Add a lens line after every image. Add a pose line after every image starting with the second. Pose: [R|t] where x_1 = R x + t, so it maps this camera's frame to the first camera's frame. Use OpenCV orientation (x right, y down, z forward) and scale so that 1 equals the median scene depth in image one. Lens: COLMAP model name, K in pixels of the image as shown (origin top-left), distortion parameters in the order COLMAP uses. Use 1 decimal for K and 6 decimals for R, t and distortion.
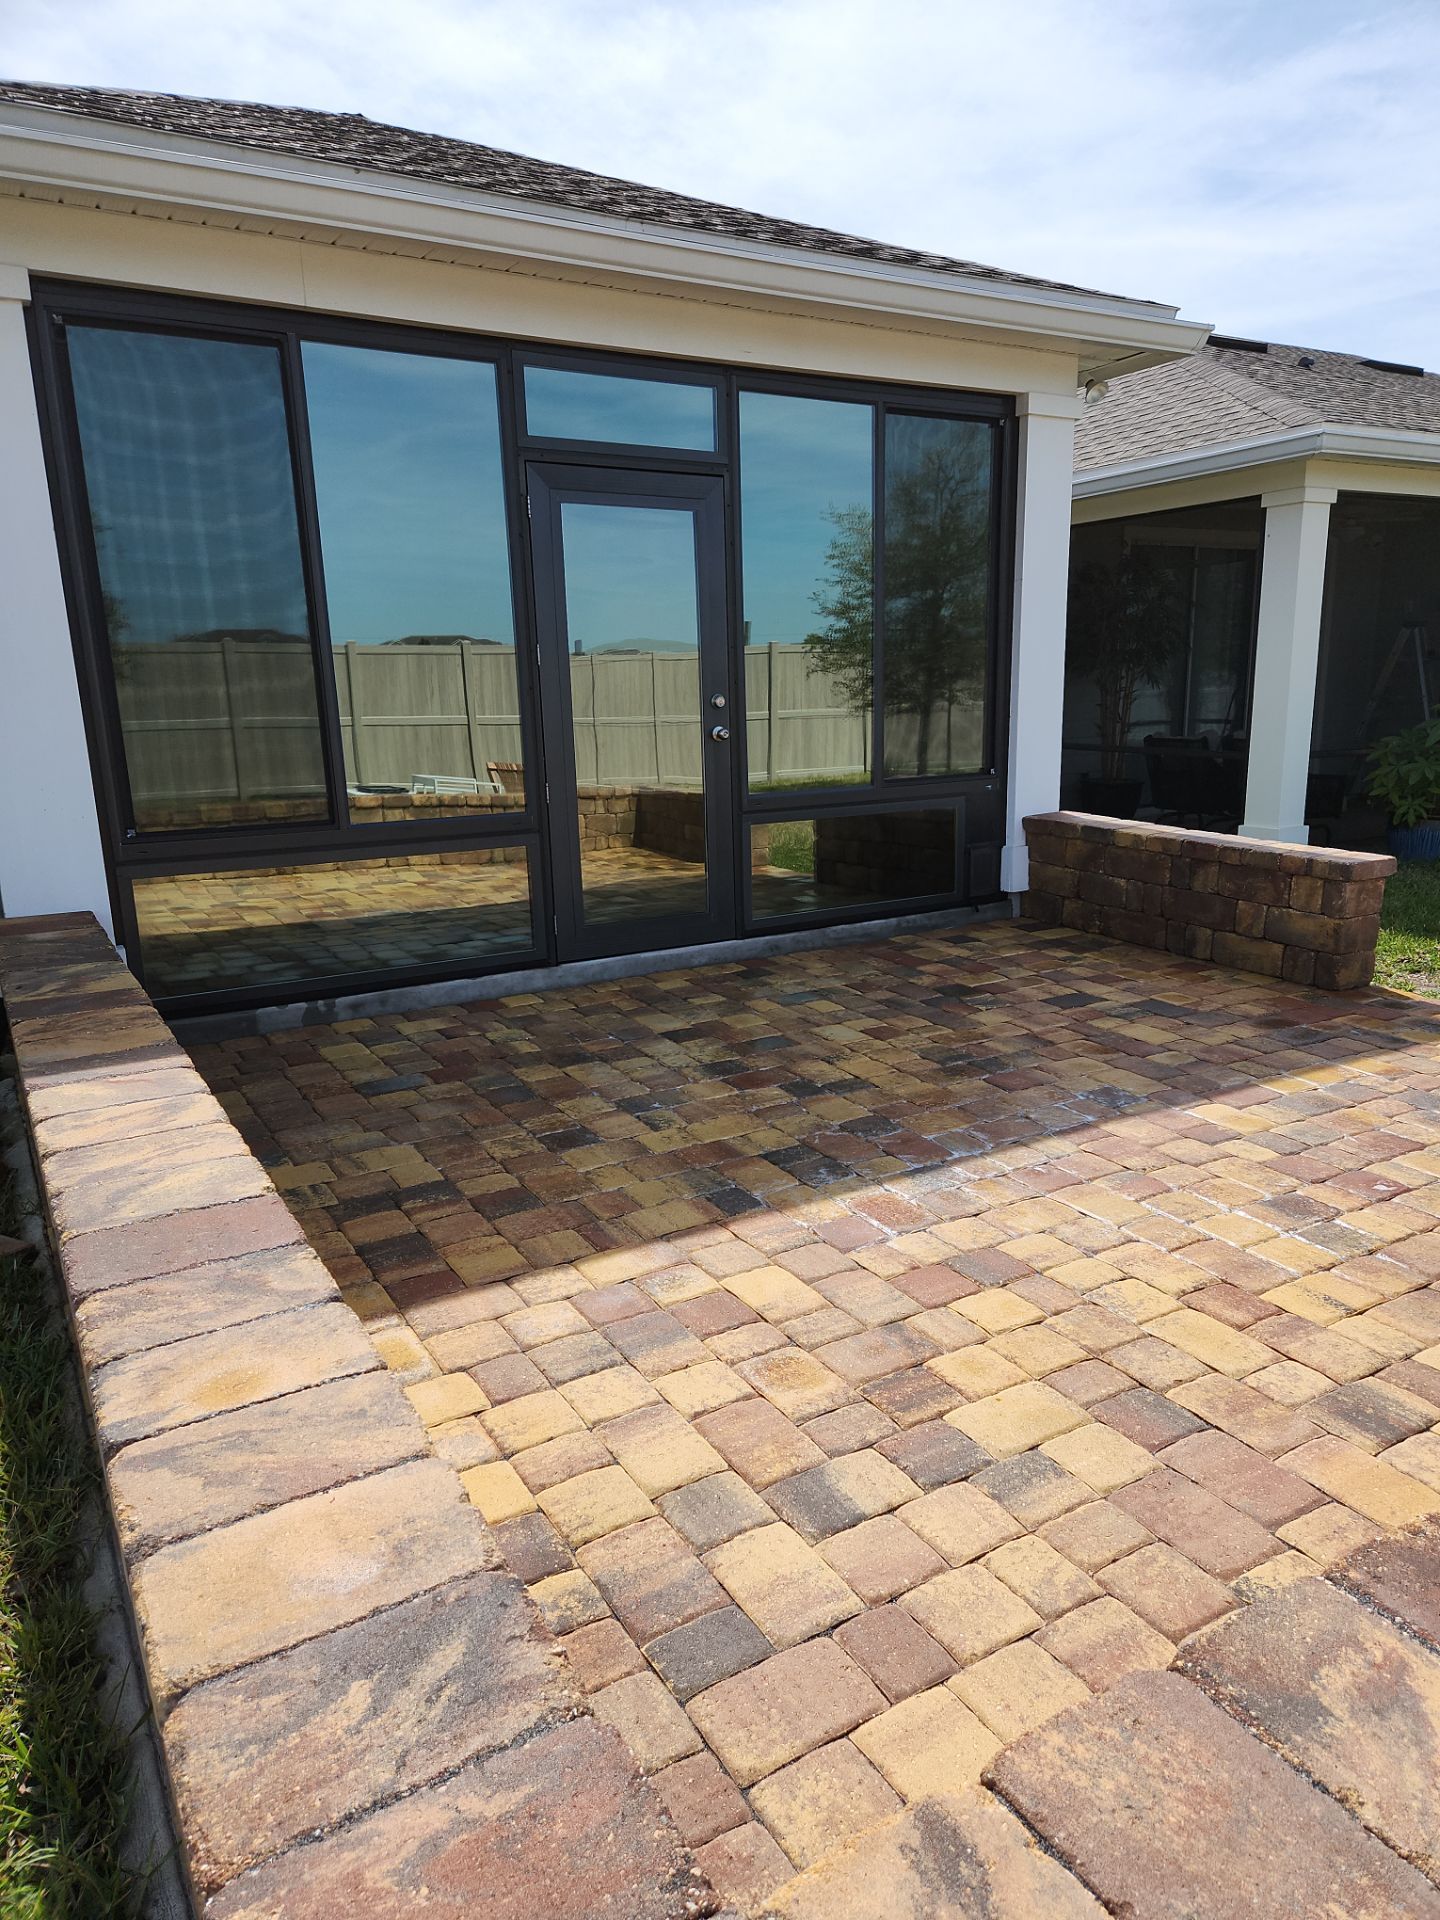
lens RADIAL K [[1264.4, 0, 720.3], [0, 1264.4, 956.5], [0, 0, 1]] dist [0.053698, -0.014828]
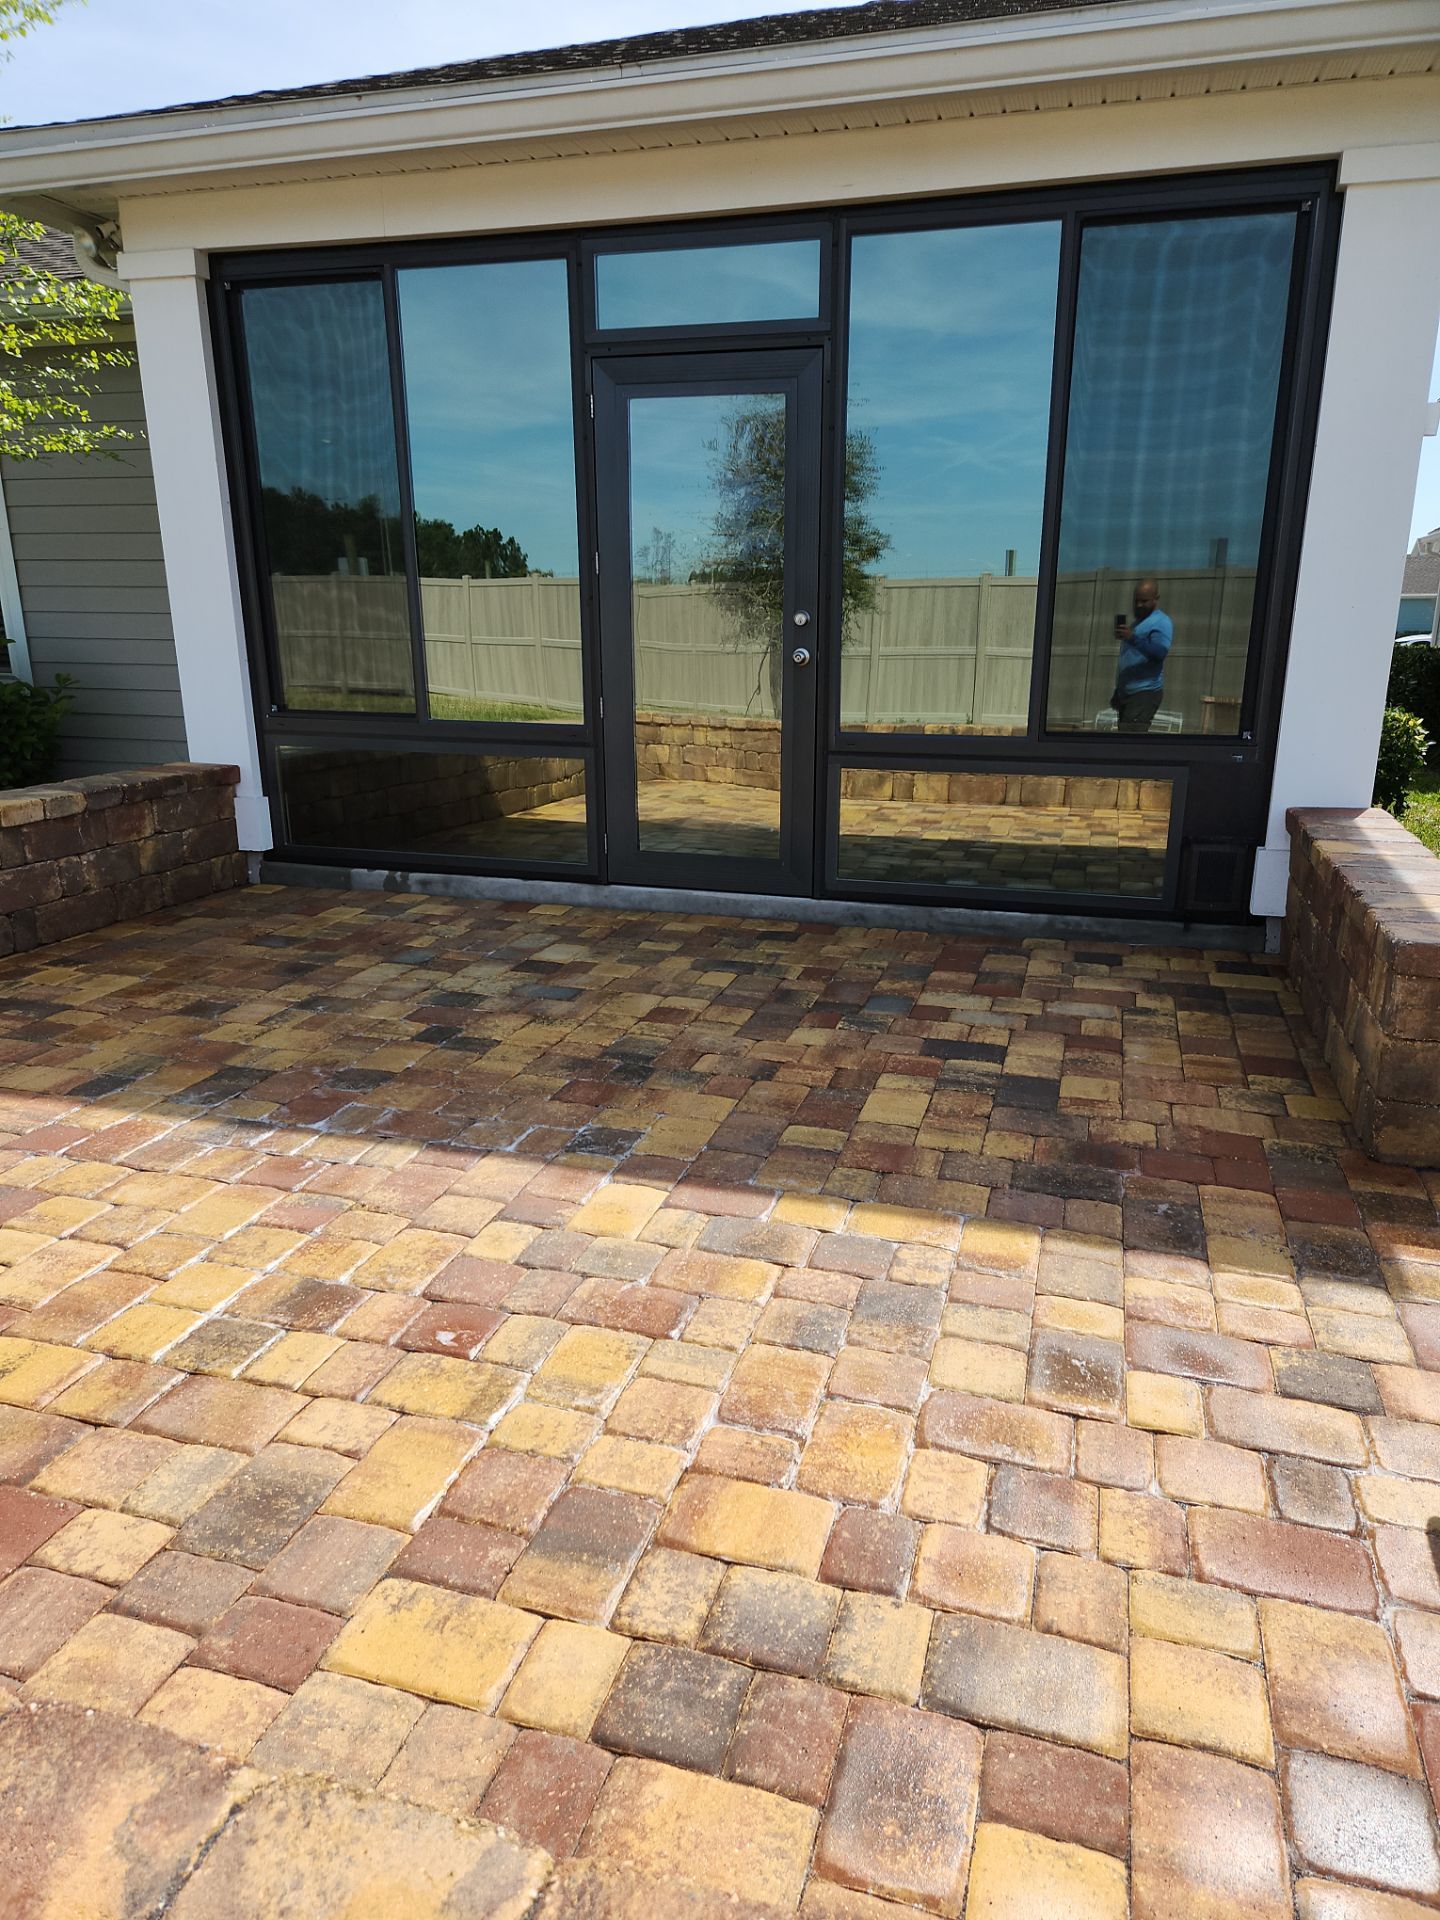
lens RADIAL K [[1264.4, 0, 732.6], [0, 1264.4, 948.3], [0, 0, 1]] dist [0.053698, -0.014828]
pose [[0.681155, 0.207618, -0.702085, 0.769282], [-0.179336, 0.977050, 0.114940, -0.090757], [0.709836, 0.047617, 0.702756, 0.461725]]
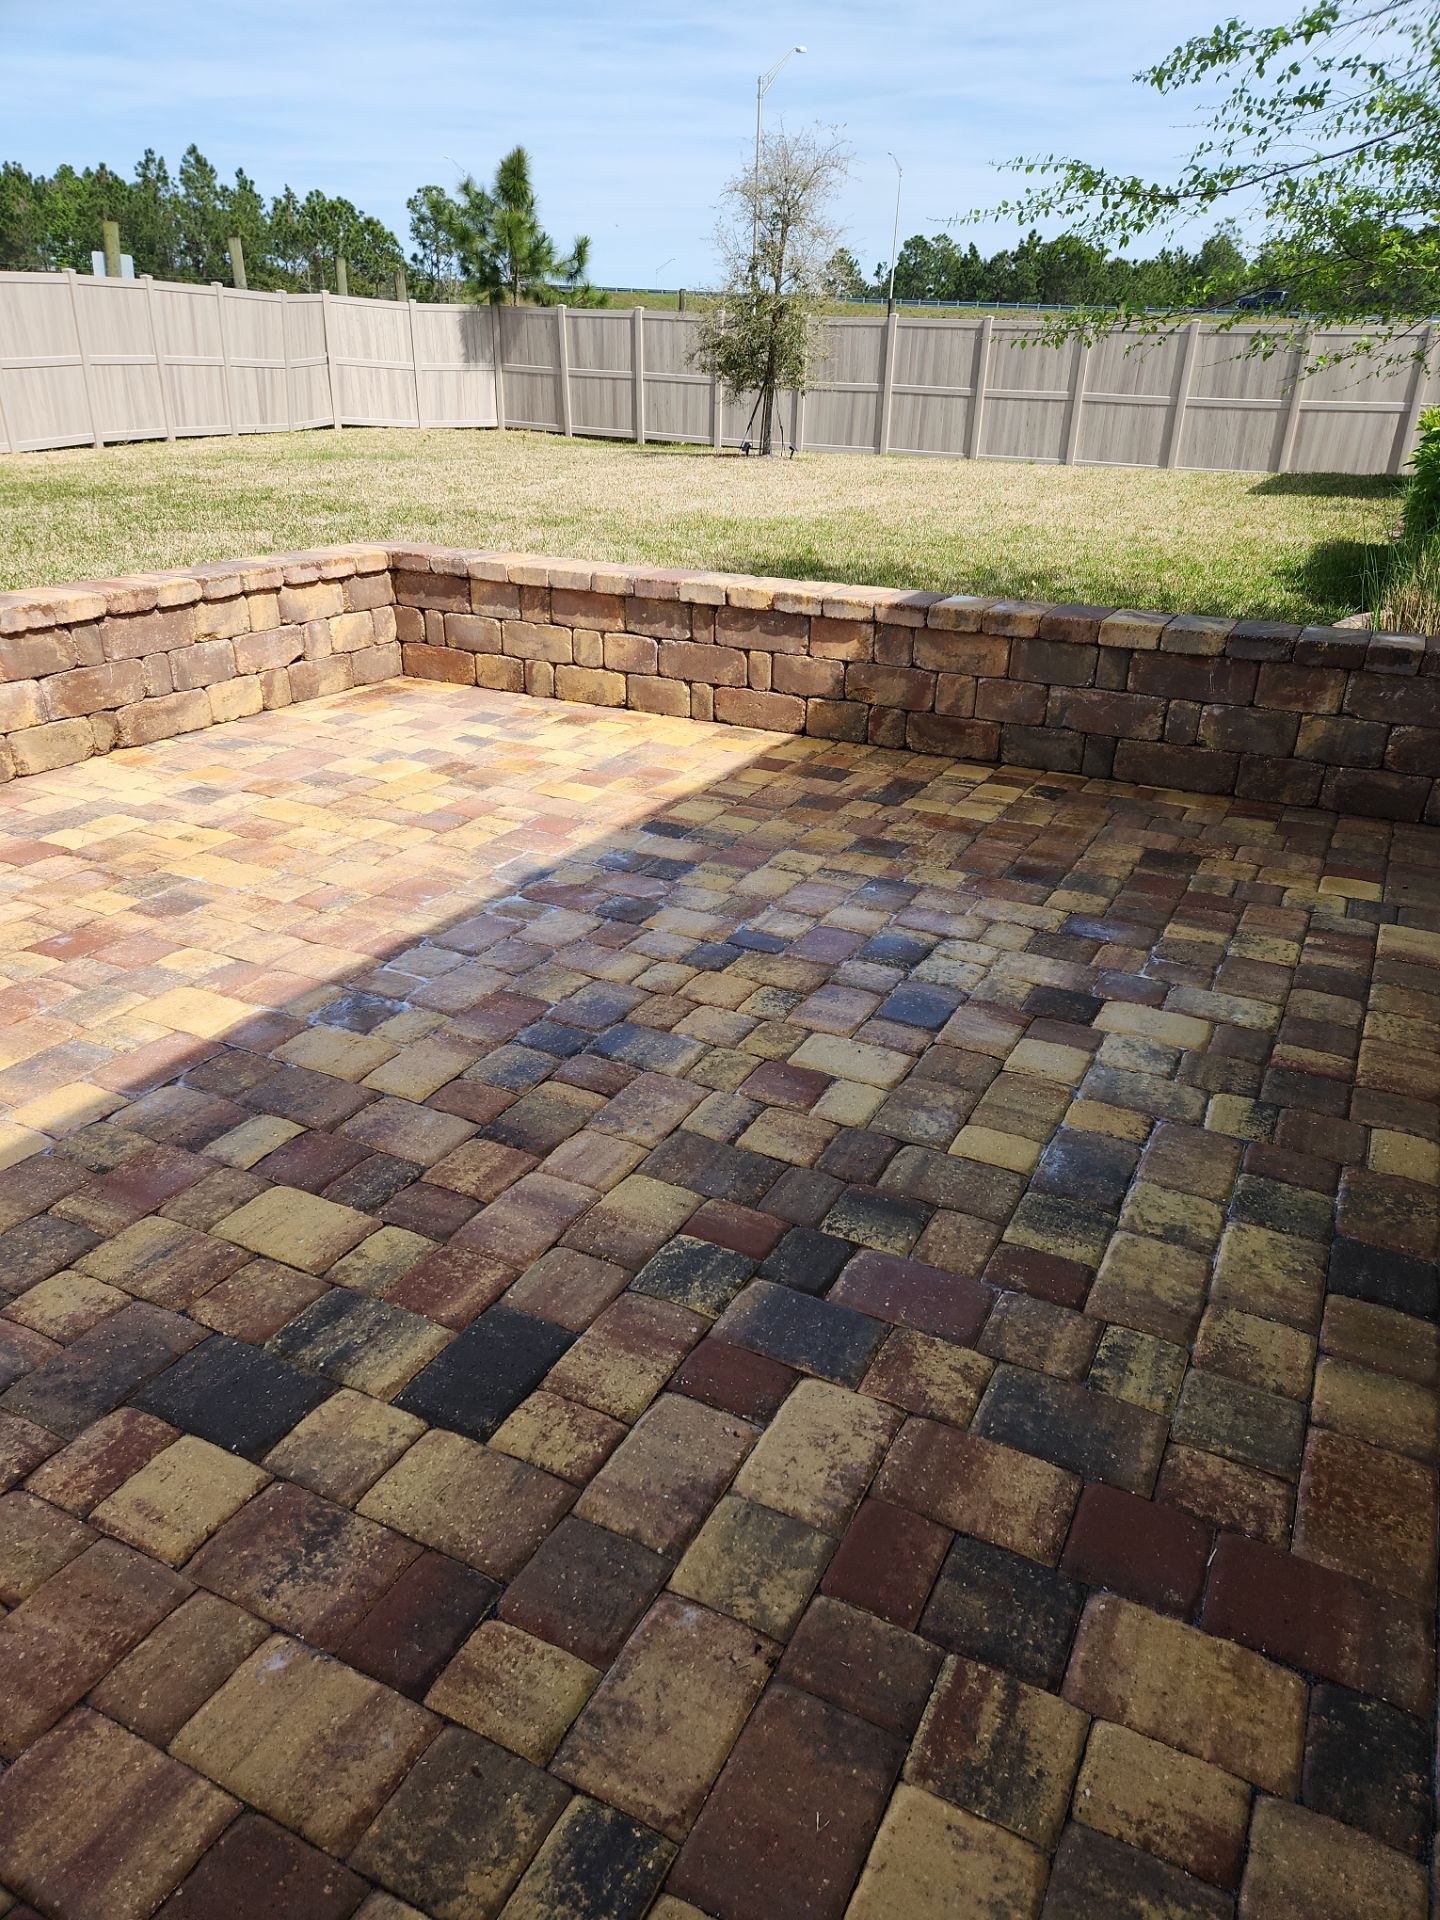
lens RADIAL K [[1264.4, 0, 718.0], [0, 1264.4, 969.1], [0, 0, 1]] dist [0.053698, -0.014828]
pose [[-0.843106, 0.224851, -0.488481, 0.421378], [-0.132353, 0.793674, 0.593772, -0.301325], [0.521205, 0.565265, -0.639391, 1.355700]]
